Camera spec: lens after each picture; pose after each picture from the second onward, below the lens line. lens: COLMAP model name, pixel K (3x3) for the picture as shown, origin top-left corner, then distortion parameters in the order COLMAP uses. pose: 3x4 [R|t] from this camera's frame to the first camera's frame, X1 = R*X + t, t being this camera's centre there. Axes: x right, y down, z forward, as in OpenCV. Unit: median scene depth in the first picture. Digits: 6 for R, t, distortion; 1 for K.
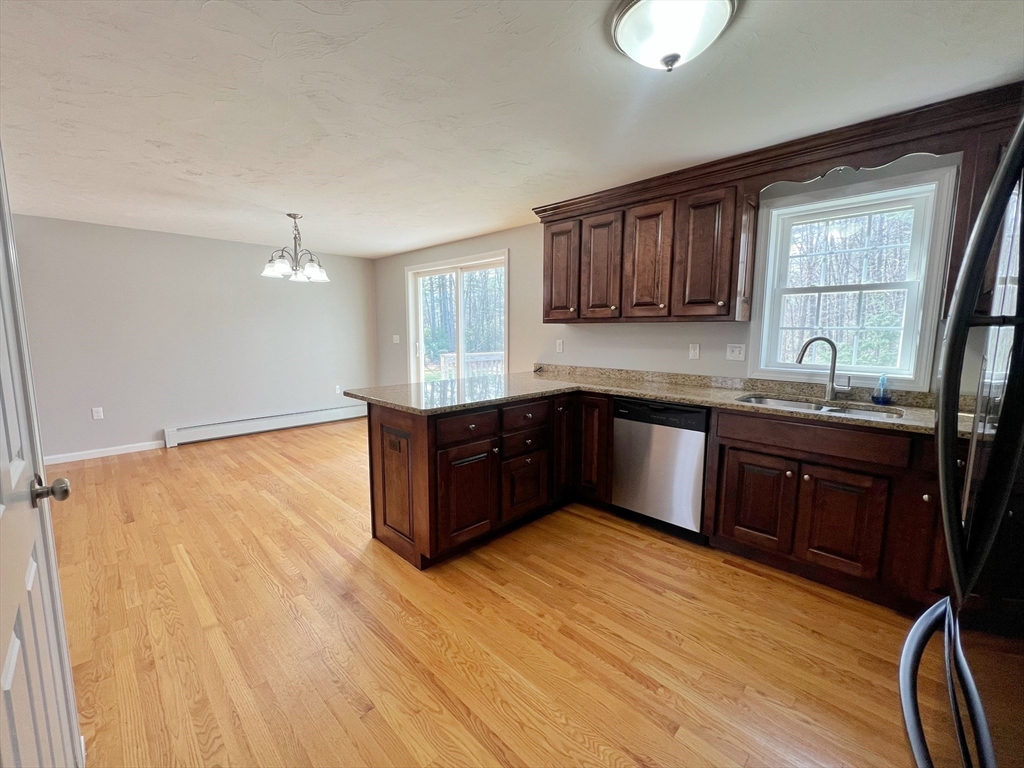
lens RADIAL K [[409.5, 0, 510.5], [0, 409.5, 388.5], [0, 0, 1]] dist [0.000835, 0.000225]
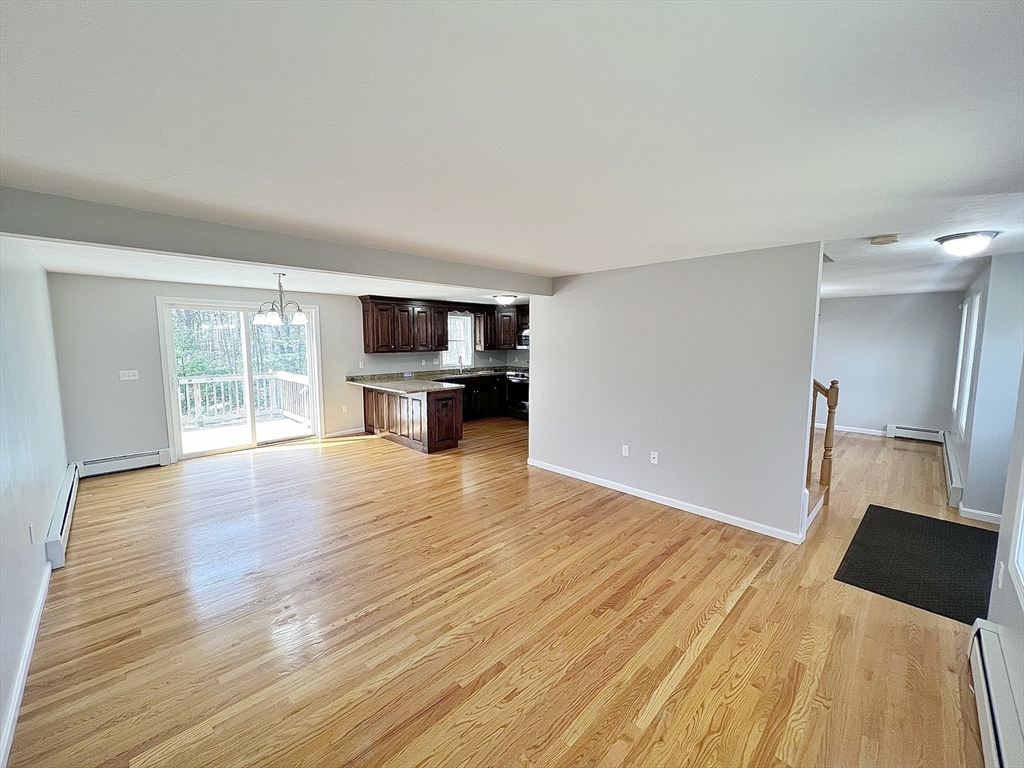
lens RADIAL K [[409.5, 0, 514.7], [0, 409.5, 384.3], [0, 0, 1]] dist [0.000835, 0.000225]
pose [[0.016988, -0.116071, 0.993096, -2.152143], [0.140492, 0.983662, 0.112565, -0.164465], [-0.989936, 0.137609, 0.033017, 0.359997]]
